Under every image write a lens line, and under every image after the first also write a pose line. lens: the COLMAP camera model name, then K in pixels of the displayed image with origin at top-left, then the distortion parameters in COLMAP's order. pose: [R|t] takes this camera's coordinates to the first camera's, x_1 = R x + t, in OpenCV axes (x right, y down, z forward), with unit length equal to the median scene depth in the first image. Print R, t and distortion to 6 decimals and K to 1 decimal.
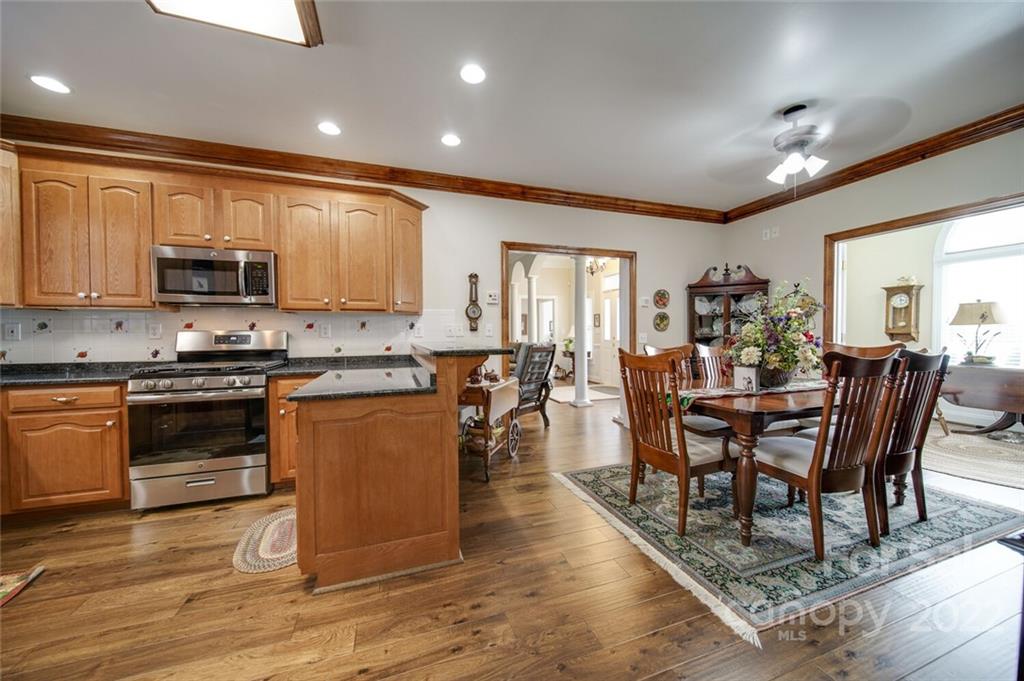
lens RADIAL K [[358.2, 0, 513.9], [0, 358.2, 340.5], [0, 0, 1]] dist [0.001391, -0.001733]
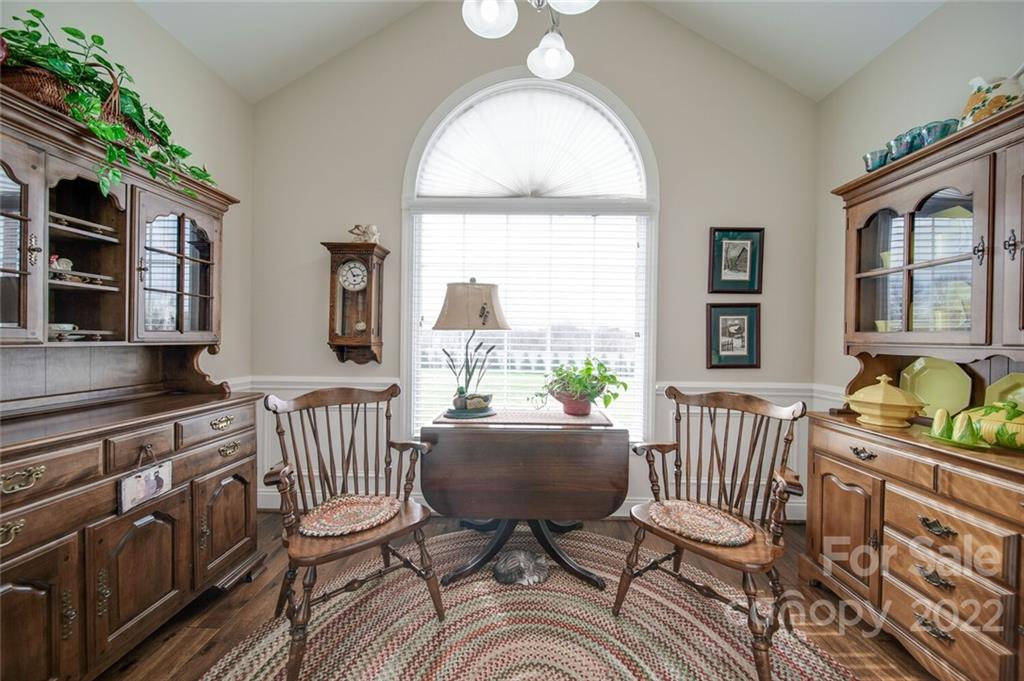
lens RADIAL K [[358.2, 0, 514.6], [0, 358.2, 339.7], [0, 0, 1]] dist [0.001391, -0.001733]
pose [[0.350405, 0.005144, 0.936584, 0.740999], [0.008374, 0.999928, -0.008625, -0.022596], [-0.936561, 0.010865, 0.350337, 0.663476]]
